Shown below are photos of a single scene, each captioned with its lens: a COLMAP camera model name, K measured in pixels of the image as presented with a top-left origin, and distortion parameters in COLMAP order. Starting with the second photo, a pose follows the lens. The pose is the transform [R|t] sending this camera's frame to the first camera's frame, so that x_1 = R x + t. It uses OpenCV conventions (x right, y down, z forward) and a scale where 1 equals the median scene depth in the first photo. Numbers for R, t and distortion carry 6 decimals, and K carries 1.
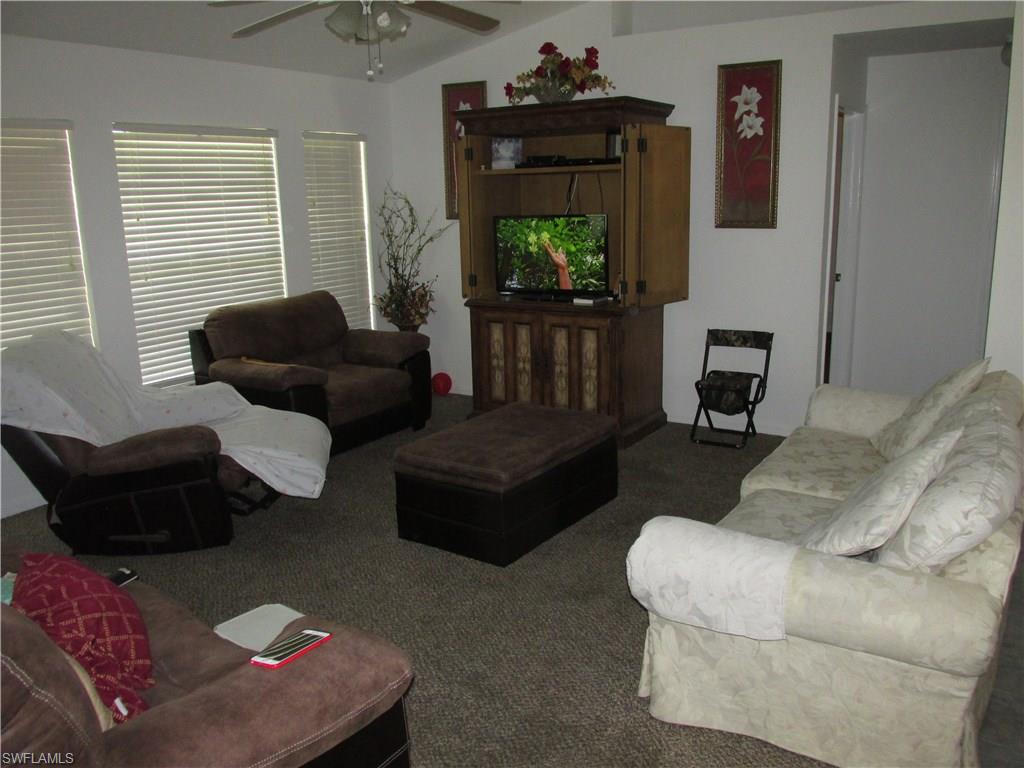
lens RADIAL K [[859.9, 0, 516.4], [0, 859.9, 388.0], [0, 0, 1]] dist [-0.017821, 0.005850]
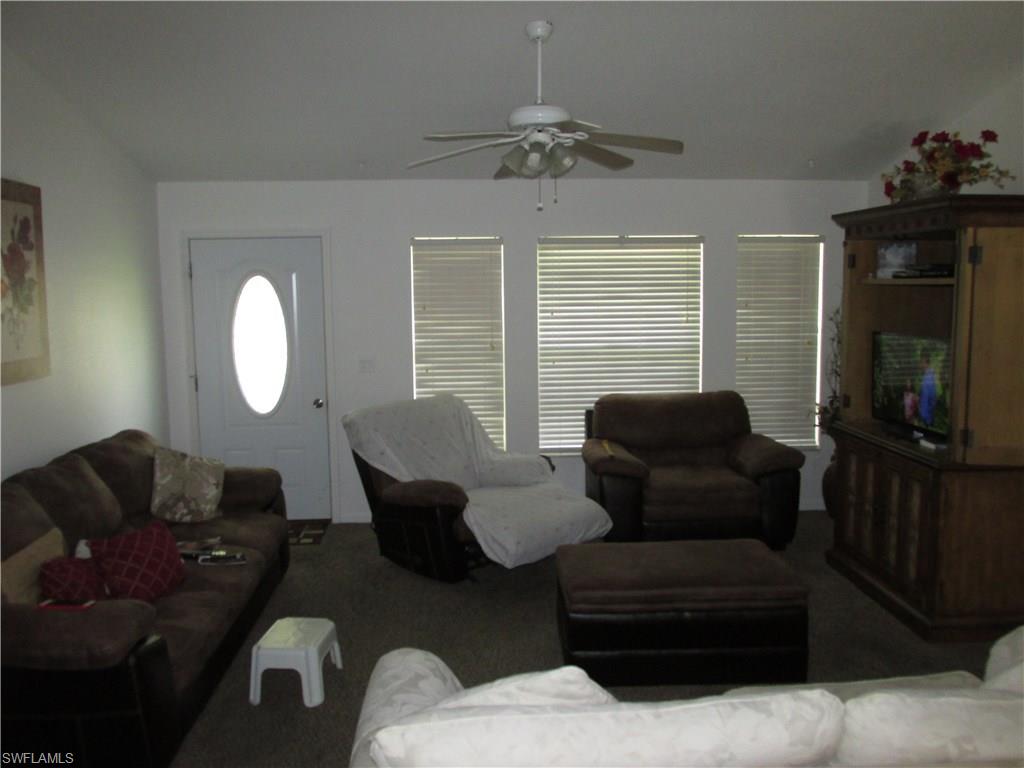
lens RADIAL K [[859.9, 0, 516.2], [0, 859.9, 381.0], [0, 0, 1]] dist [-0.017821, 0.005850]
pose [[0.586686, 0.117505, -0.801244, 0.465520], [-0.190723, 0.981634, 0.004308, -0.087134], [0.787035, 0.150288, 0.598322, 0.211924]]
